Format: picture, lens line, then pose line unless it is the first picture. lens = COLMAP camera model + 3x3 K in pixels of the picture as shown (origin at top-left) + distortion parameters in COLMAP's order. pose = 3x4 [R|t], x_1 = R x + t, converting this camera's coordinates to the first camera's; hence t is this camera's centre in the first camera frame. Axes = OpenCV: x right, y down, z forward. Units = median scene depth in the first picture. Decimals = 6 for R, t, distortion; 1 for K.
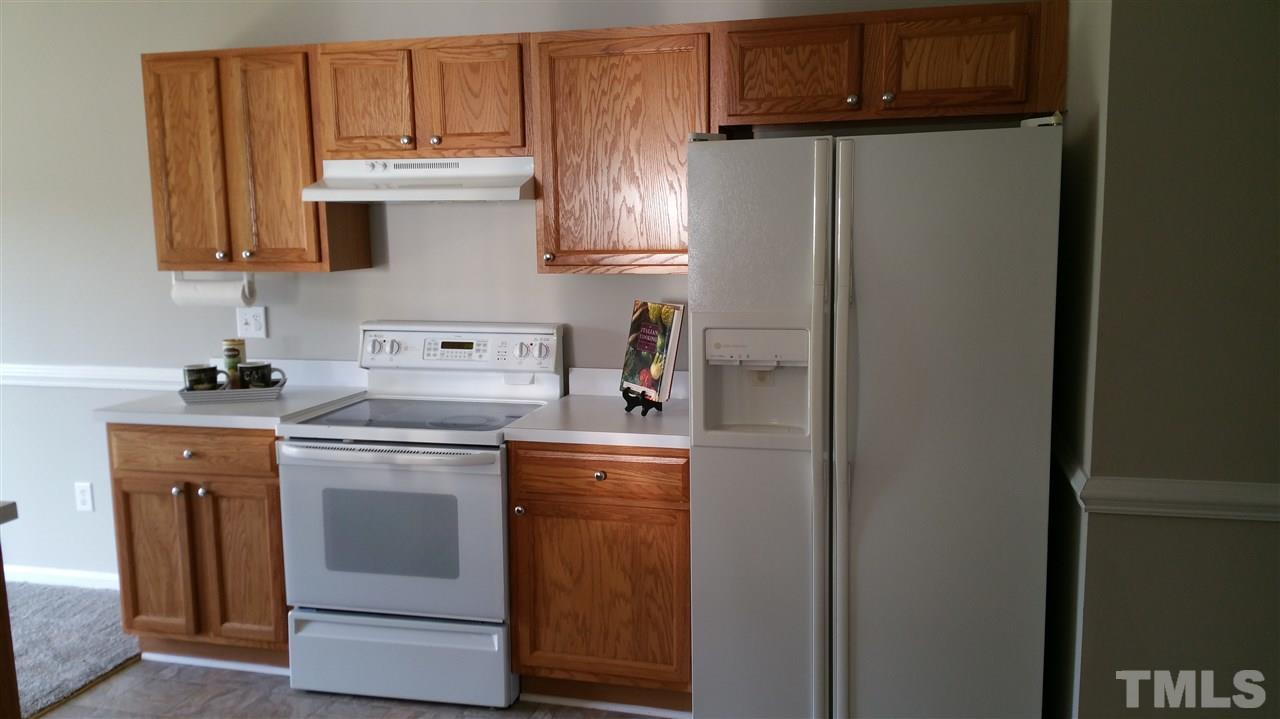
lens RADIAL K [[1024.3, 0, 638.2], [0, 1024.3, 388.9], [0, 0, 1]] dist [0.122289, -0.249170]
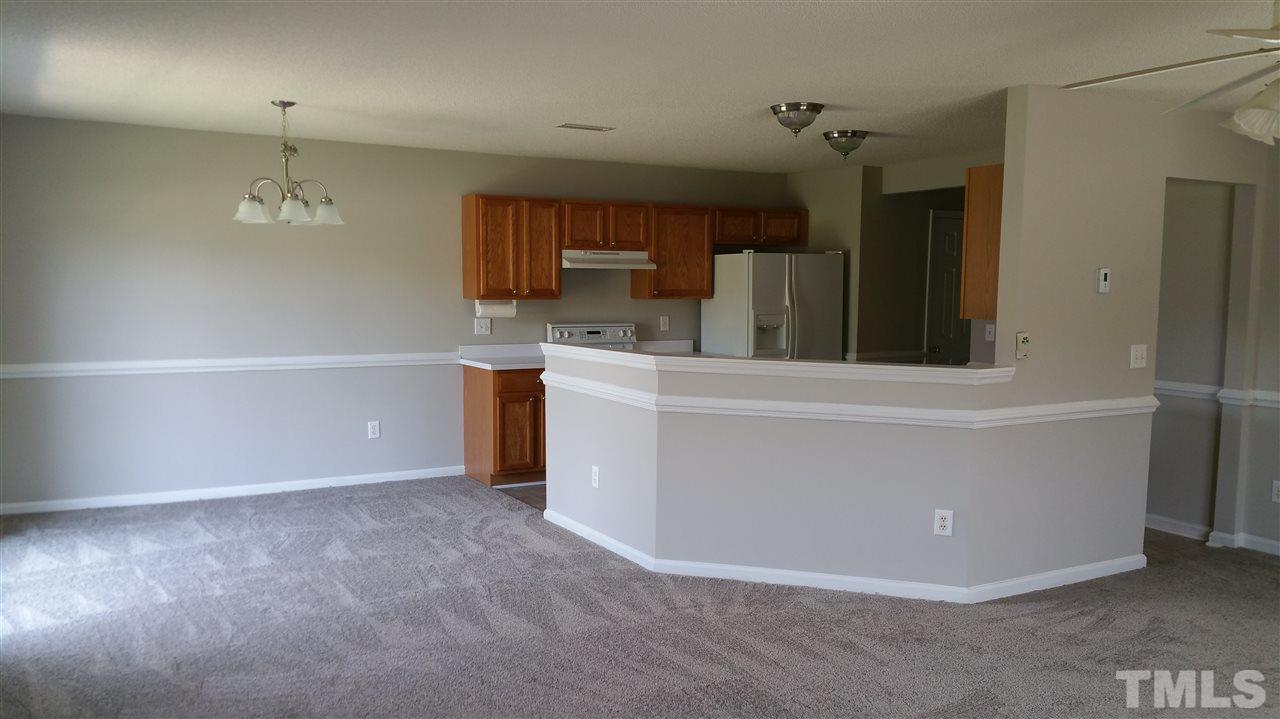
lens RADIAL K [[1024.3, 0, 638.2], [0, 1024.3, 388.9], [0, 0, 1]] dist [0.122289, -0.249170]
pose [[0.723655, -0.057027, 0.687802, -1.703519], [0.100660, 0.994645, -0.023438, 0.145663], [-0.682782, 0.086195, 0.725520, -0.687722]]
